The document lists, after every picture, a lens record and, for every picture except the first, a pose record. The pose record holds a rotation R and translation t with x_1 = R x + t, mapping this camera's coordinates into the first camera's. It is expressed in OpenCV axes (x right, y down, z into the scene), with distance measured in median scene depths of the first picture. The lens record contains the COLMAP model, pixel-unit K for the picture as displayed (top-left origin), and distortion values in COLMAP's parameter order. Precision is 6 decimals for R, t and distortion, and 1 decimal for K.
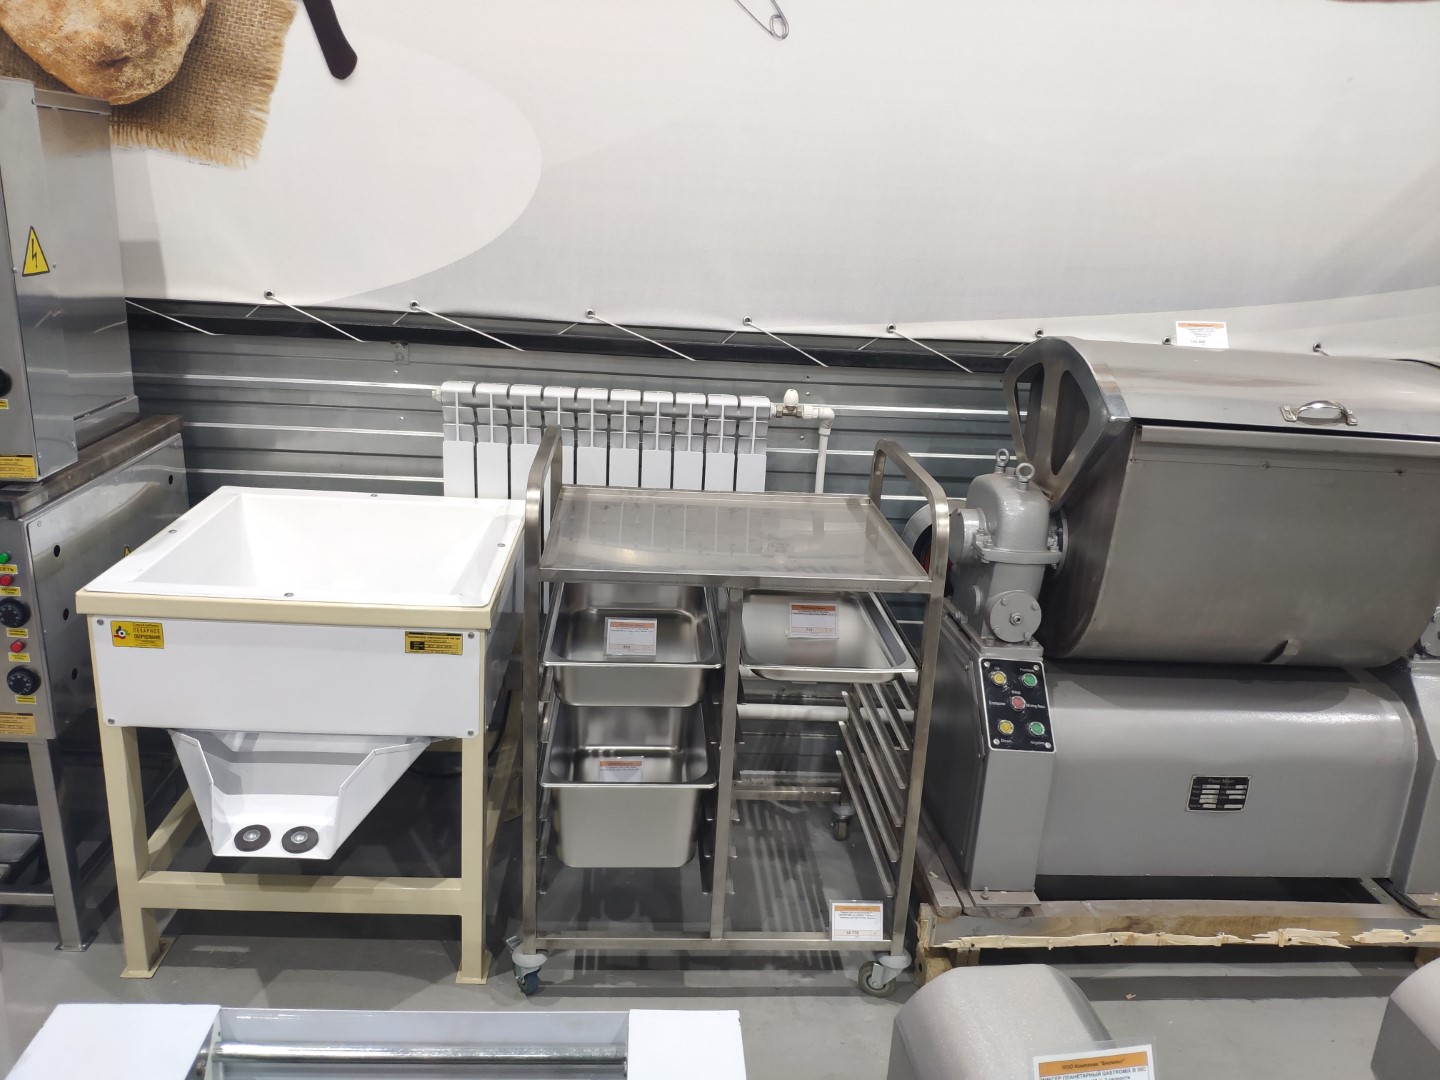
lens RADIAL K [[1102.3, 0, 706.6], [0, 1102.3, 547.8], [0, 0, 1]] dist [0.048849, -0.097103]
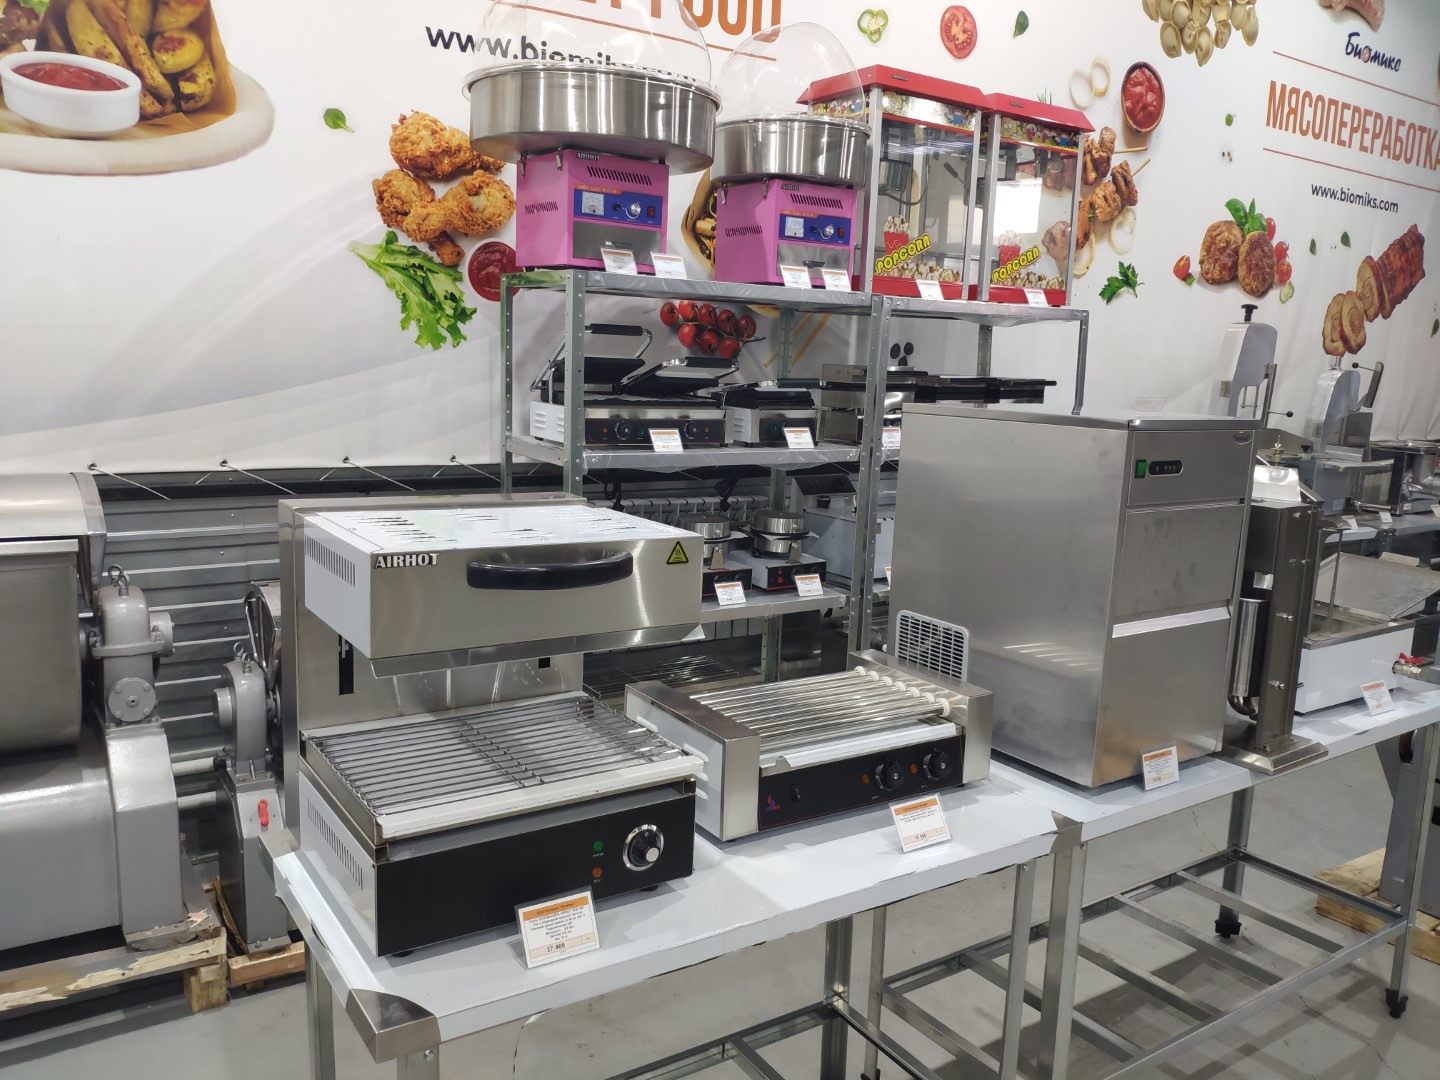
lens RADIAL K [[1095.8, 0, 715.6], [0, 1095.8, 545.6], [0, 0, 1]] dist [0.044620, -0.080199]
pose [[0.865067, -0.102648, 0.491041, 0.679290], [0.153999, 0.985917, -0.065201, 0.090329], [-0.477433, 0.132023, 0.868693, -0.352340]]
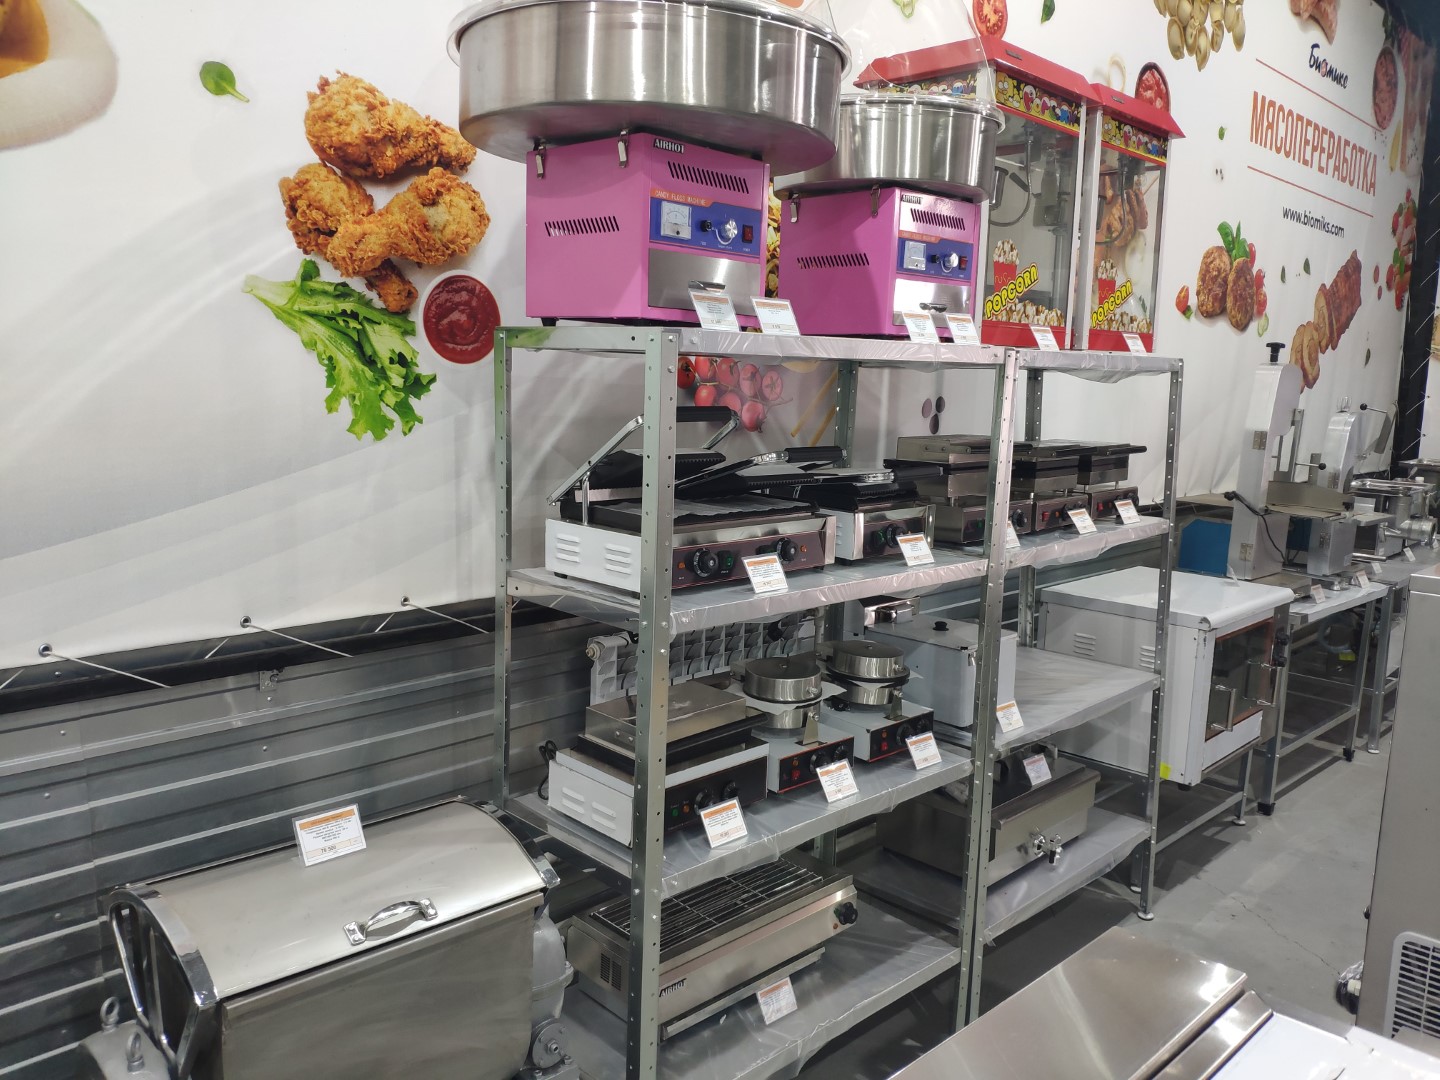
lens RADIAL K [[1102.3, 0, 706.6], [0, 1102.3, 547.8], [0, 0, 1]] dist [0.048849, -0.097103]
pose [[0.752055, -0.132339, 0.645678, 0.684499], [0.209932, 0.976710, -0.044332, -0.151260], [-0.624773, 0.168889, 0.762322, 0.228708]]
